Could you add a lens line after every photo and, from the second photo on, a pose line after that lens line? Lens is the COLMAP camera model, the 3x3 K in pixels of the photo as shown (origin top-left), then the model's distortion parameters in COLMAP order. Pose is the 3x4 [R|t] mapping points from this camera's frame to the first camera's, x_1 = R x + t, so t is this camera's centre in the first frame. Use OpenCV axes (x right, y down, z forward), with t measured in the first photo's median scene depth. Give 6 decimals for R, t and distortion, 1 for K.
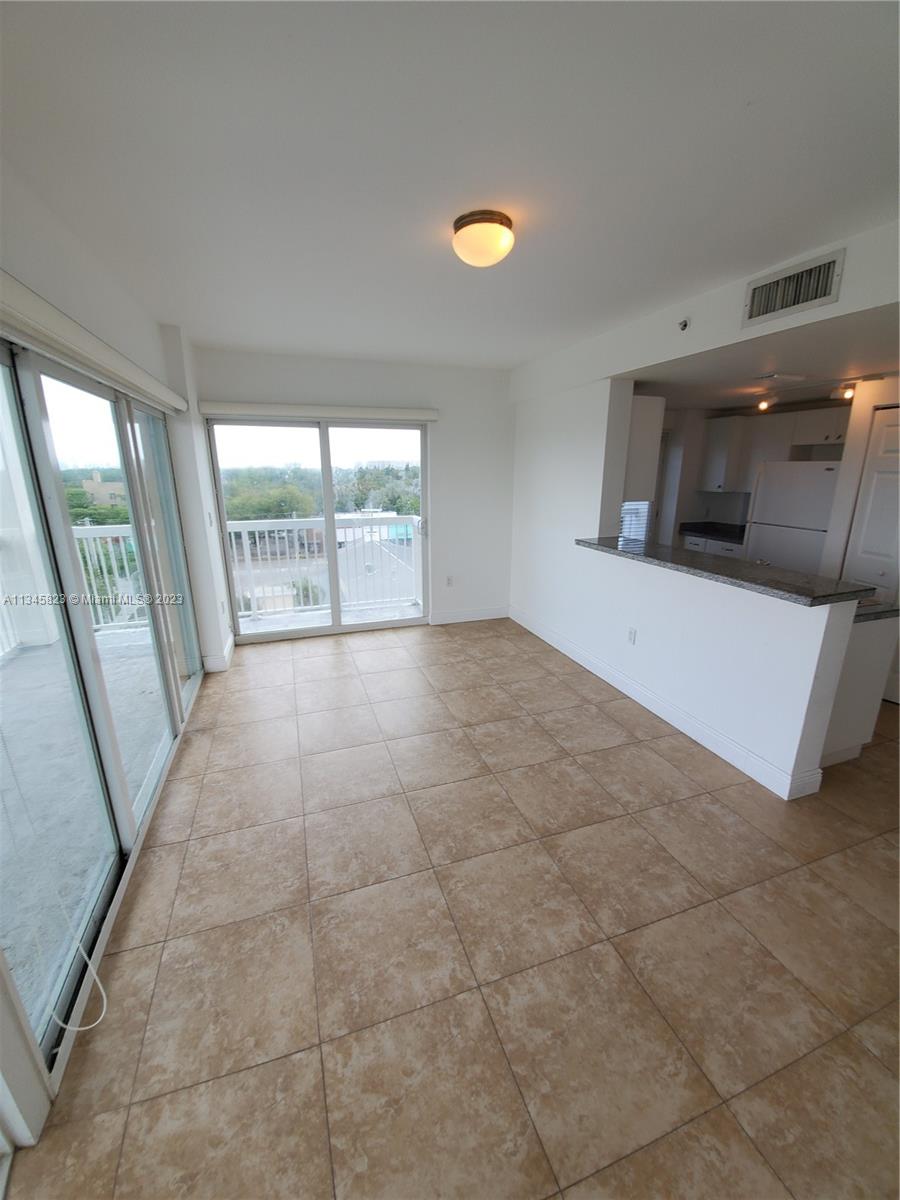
lens RADIAL K [[479.2, 0, 446.7], [0, 479.2, 595.0], [0, 0, 1]] dist [0.001154, -0.012631]
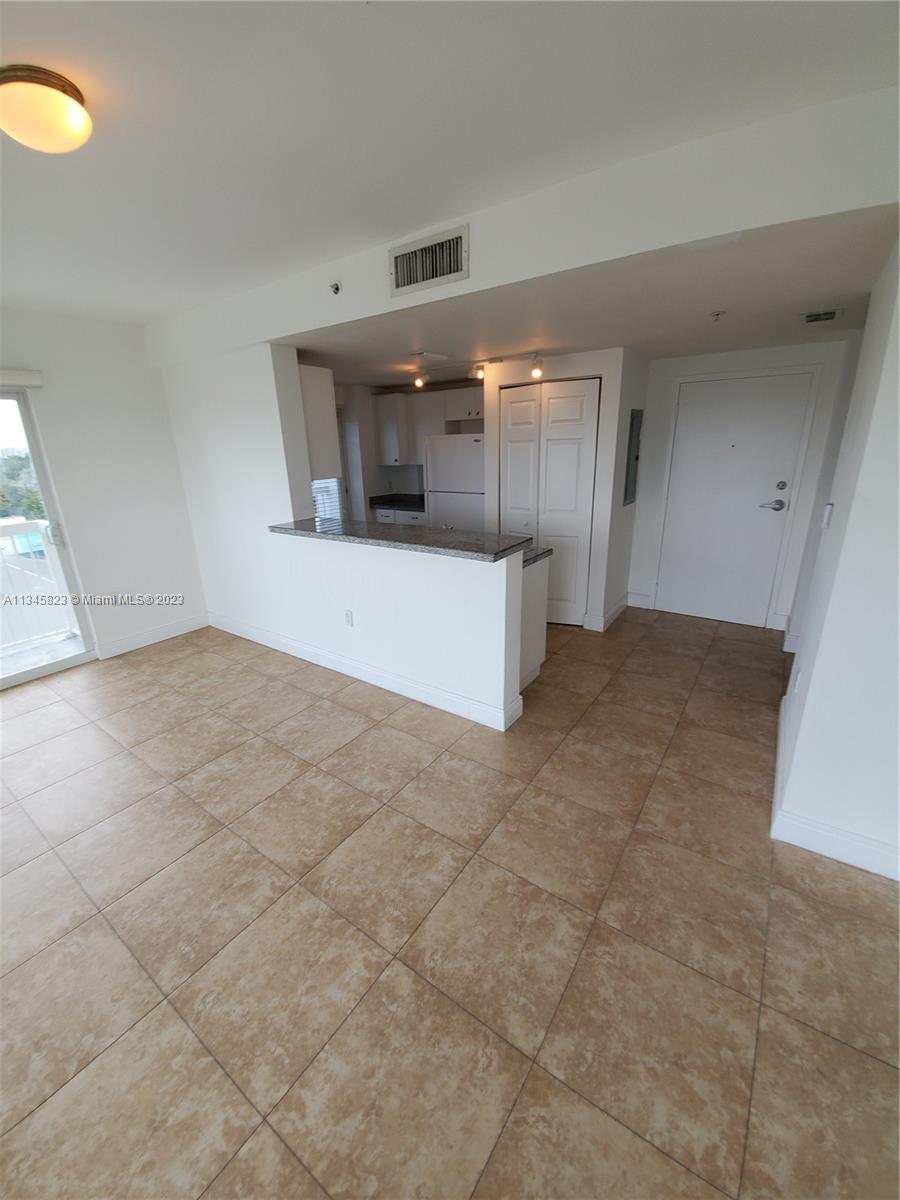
lens RADIAL K [[473.0, 0, 453.3], [0, 473.0, 599.6], [0, 0, 1]] dist [0.001591, -0.011661]
pose [[0.806478, -0.206636, 0.553980, 0.036069], [0.177458, 0.978340, 0.106582, -0.018841], [-0.564005, 0.012352, 0.825679, 0.092783]]
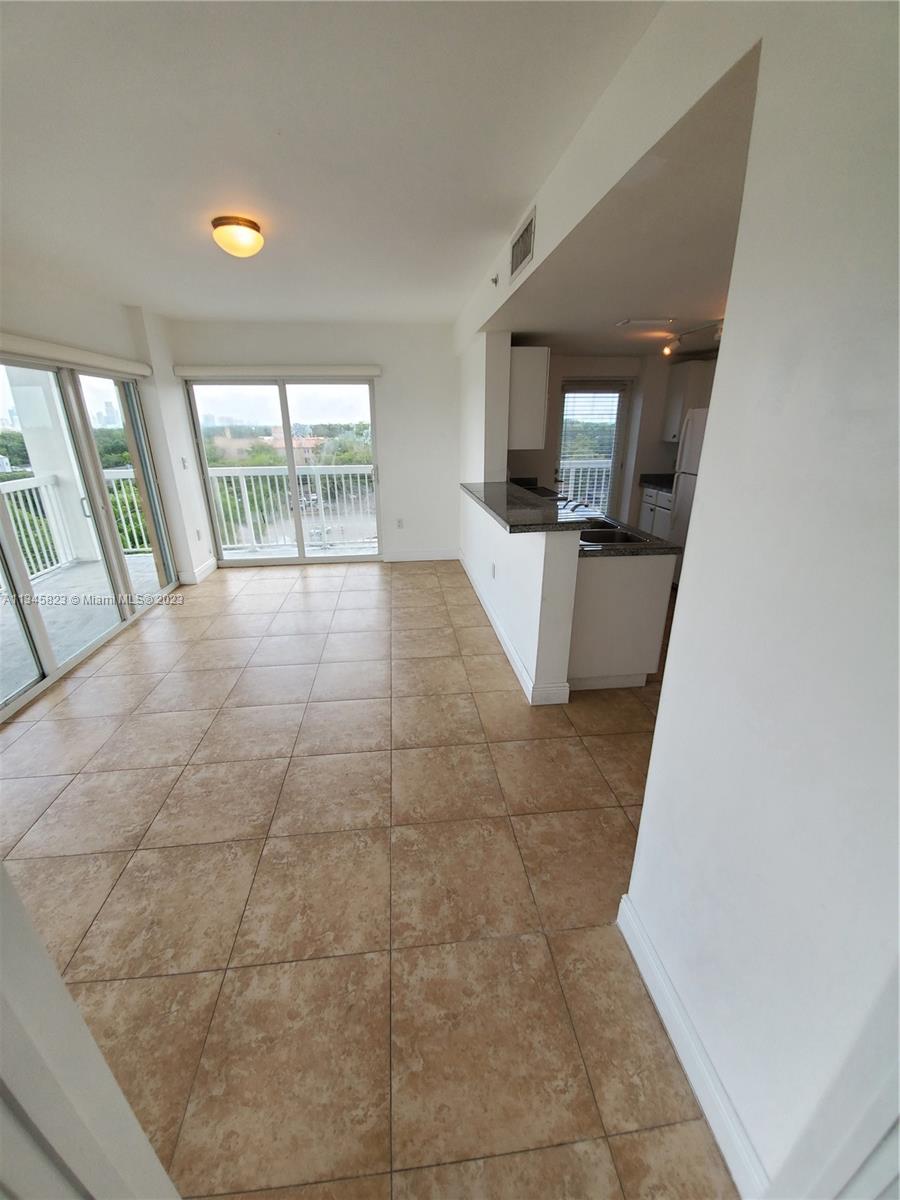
lens RADIAL K [[479.8, 0, 450.0], [0, 479.8, 600.0], [0, 0, 1]] dist [0.001358, 0.000033]
pose [[0.976096, 0.067879, -0.206469, 0.576145], [-0.047871, 0.993794, 0.100408, 0.048547], [0.212003, -0.088124, 0.973288, -0.135278]]
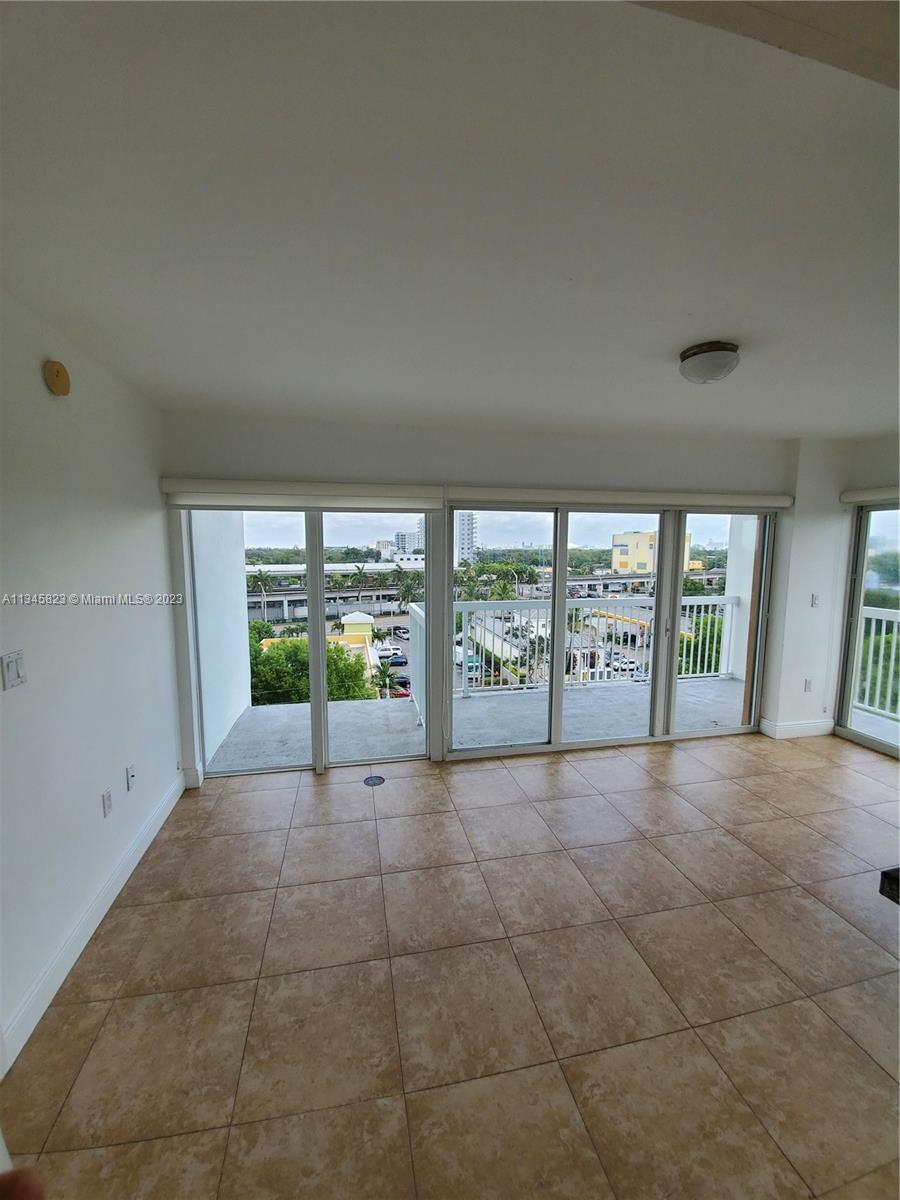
lens RADIAL K [[475.1, 0, 446.1], [0, 475.1, 599.4], [0, 0, 1]] dist [0.013478, -0.017998]
pose [[-0.135302, 0.109309, -0.984756, 0.783915], [-0.255517, 0.956427, 0.141272, -0.121284], [0.957290, 0.270737, -0.101476, 0.401544]]
